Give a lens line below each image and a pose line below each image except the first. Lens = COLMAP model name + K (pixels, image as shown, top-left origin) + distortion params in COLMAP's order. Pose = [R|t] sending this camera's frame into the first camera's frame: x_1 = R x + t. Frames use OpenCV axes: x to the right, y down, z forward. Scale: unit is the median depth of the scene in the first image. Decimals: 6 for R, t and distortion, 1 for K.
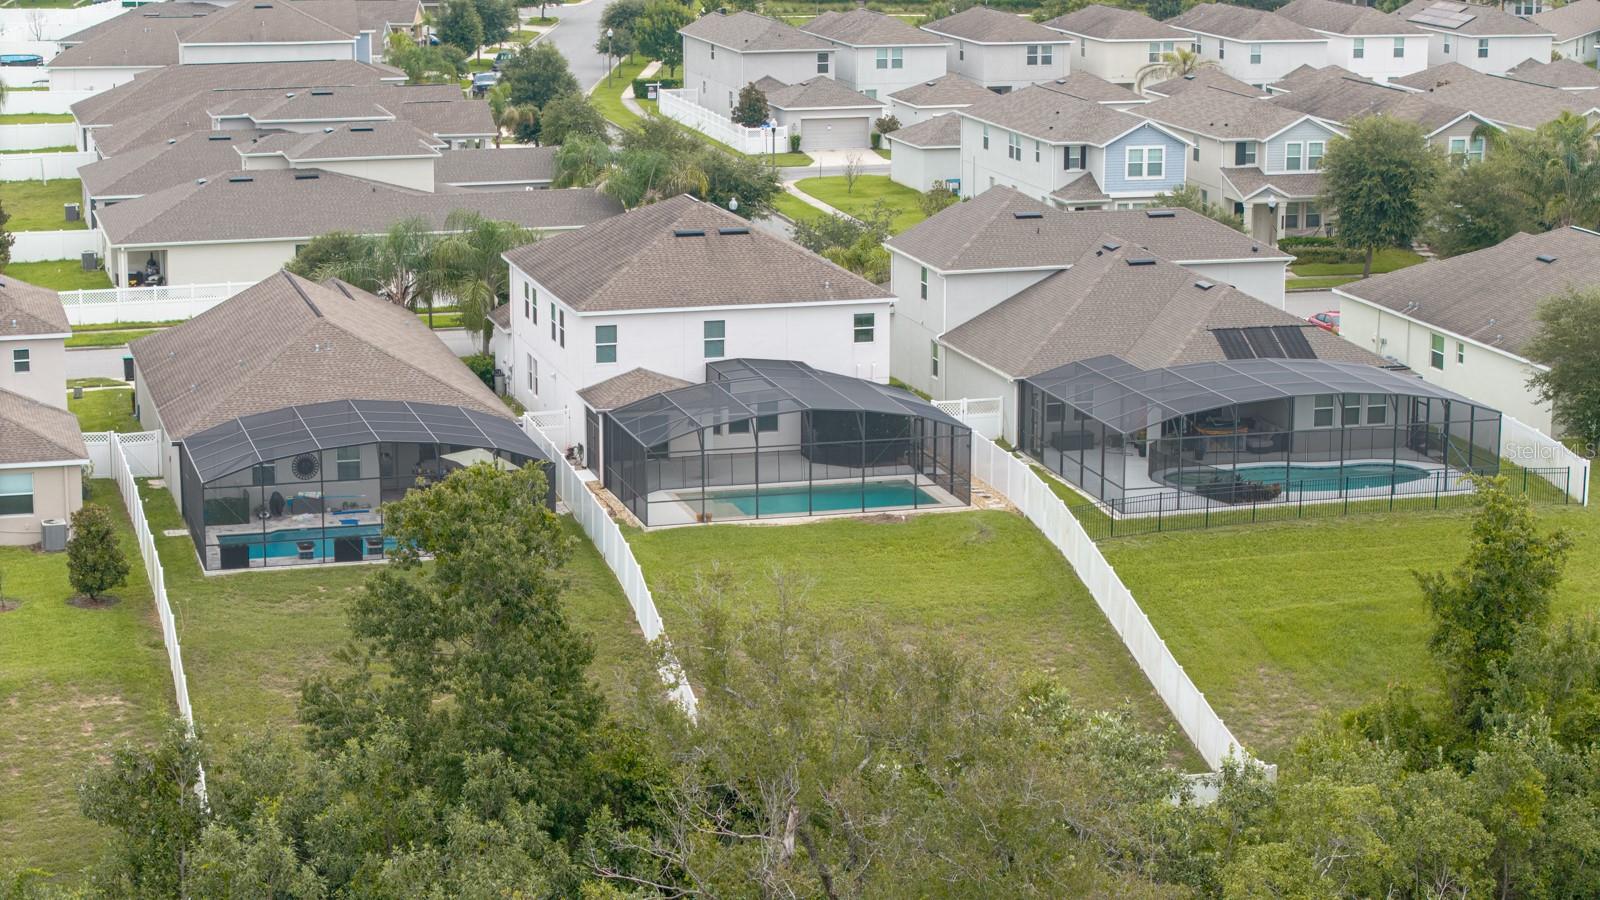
lens RADIAL K [[3215.4, 0, 800.0], [0, 3215.4, 450.0], [0, 0, 1]] dist [-0.228388, 1.053625]
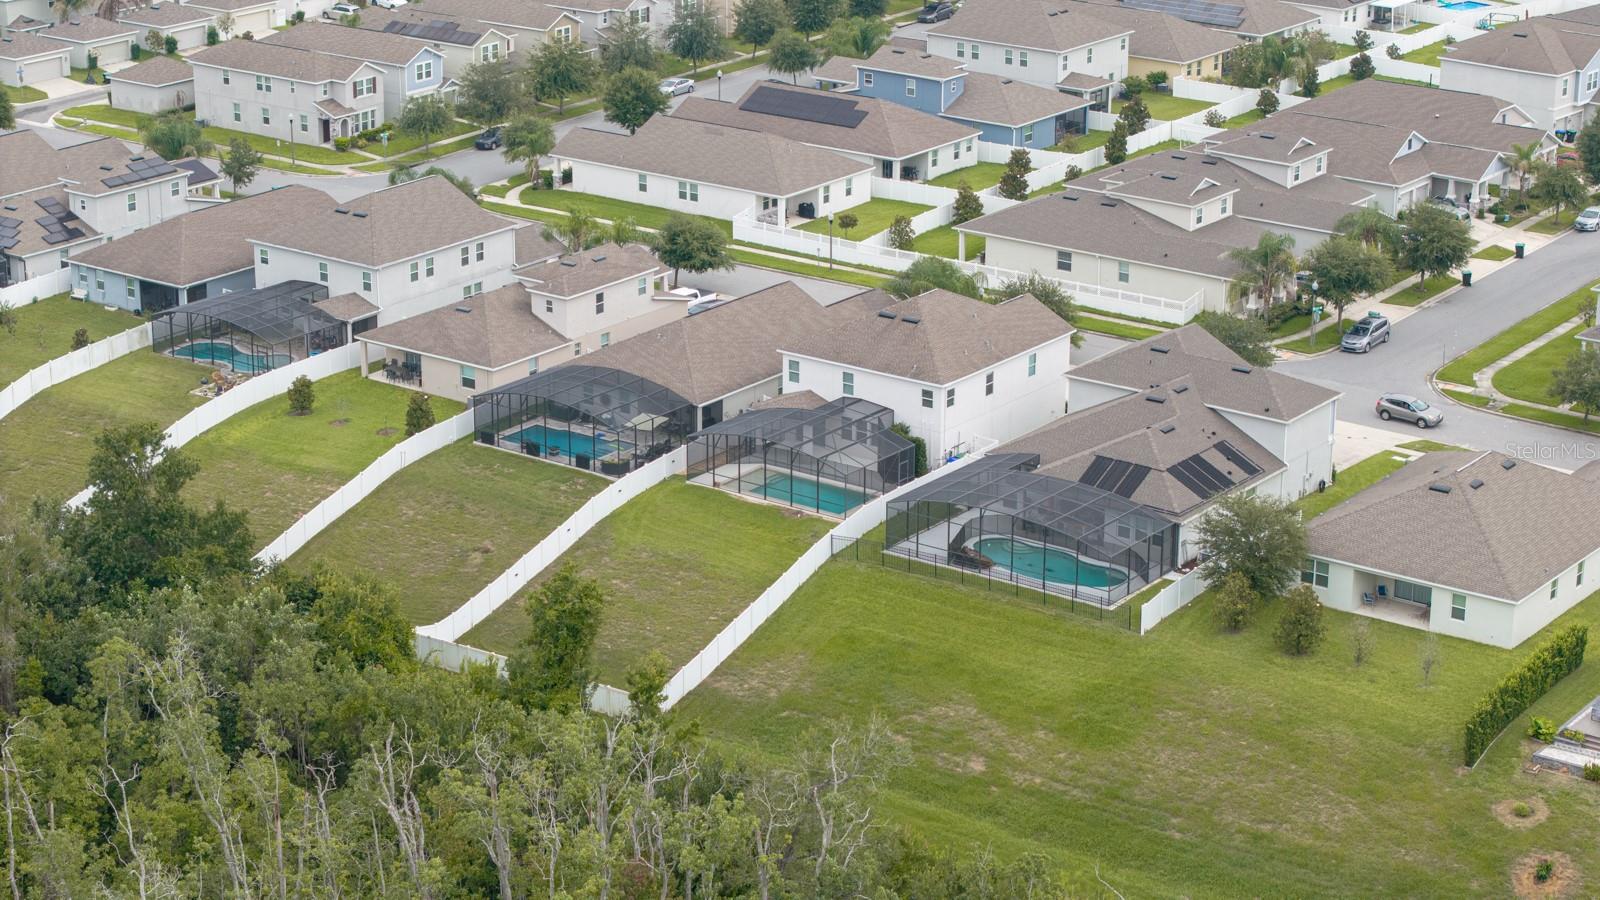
lens RADIAL K [[3215.4, 0, 800.0], [0, 3215.4, 450.0], [0, 0, 1]] dist [-0.228388, 1.053625]
pose [[0.607479, 0.251874, -0.753345, 1.185880], [-0.170566, 0.967636, 0.185980, -0.298452], [0.775807, 0.015516, 0.630779, -0.050275]]
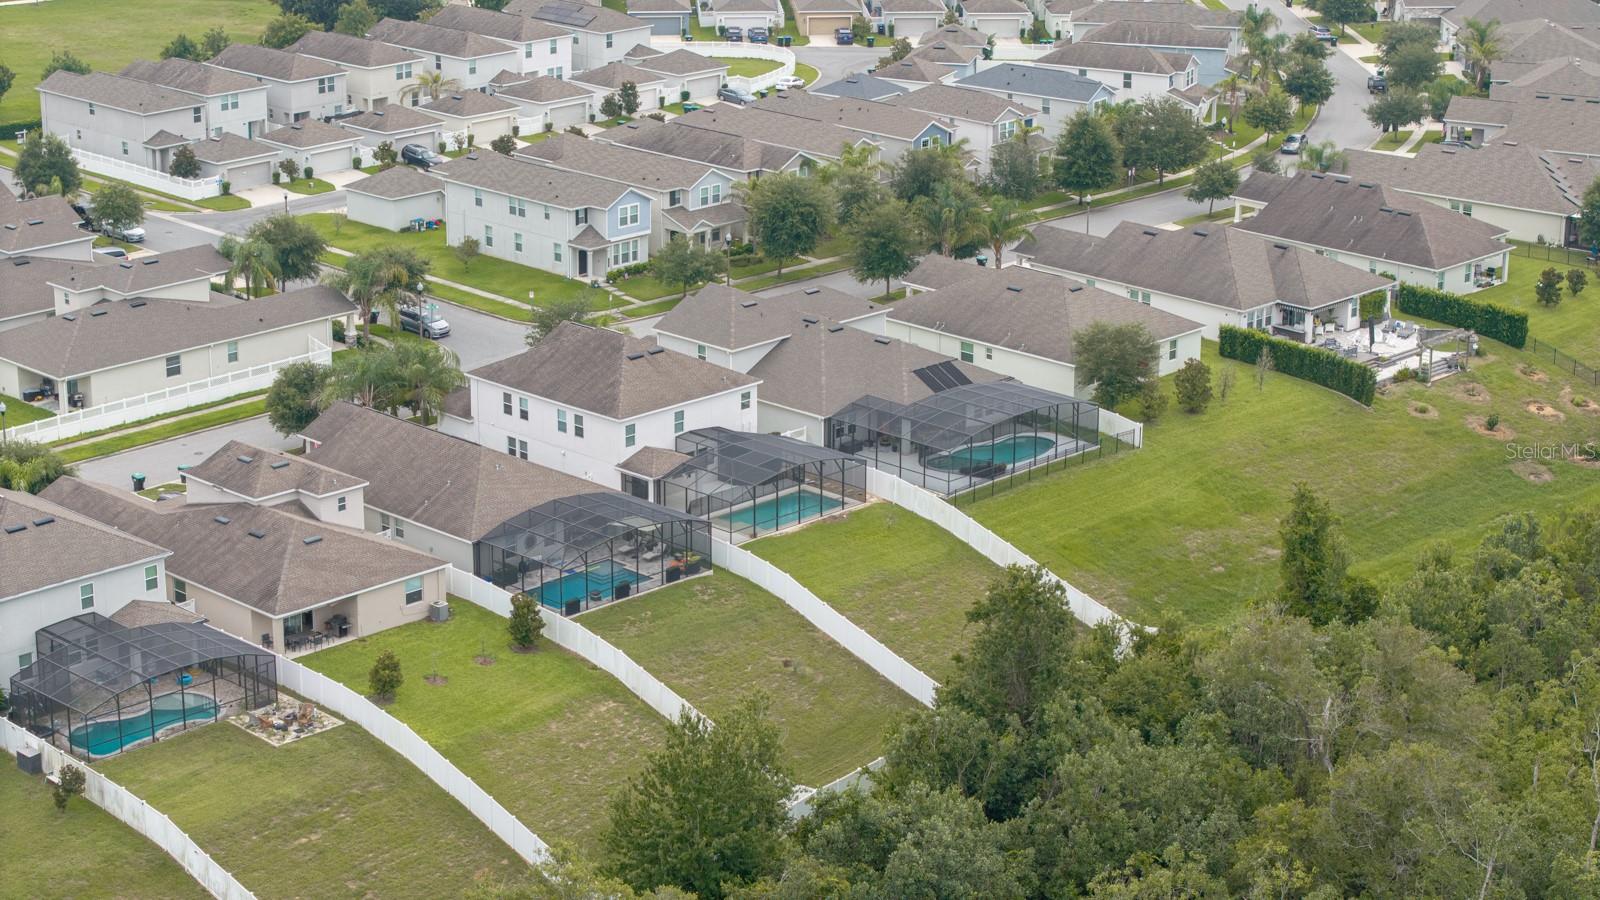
lens RADIAL K [[3215.4, 0, 800.0], [0, 3215.4, 450.0], [0, 0, 1]] dist [-0.228388, 1.053625]
pose [[0.871006, -0.146717, 0.468852, -0.749721], [0.102753, 0.987662, 0.118179, -0.208883], [-0.480406, -0.054759, 0.875335, -0.490033]]
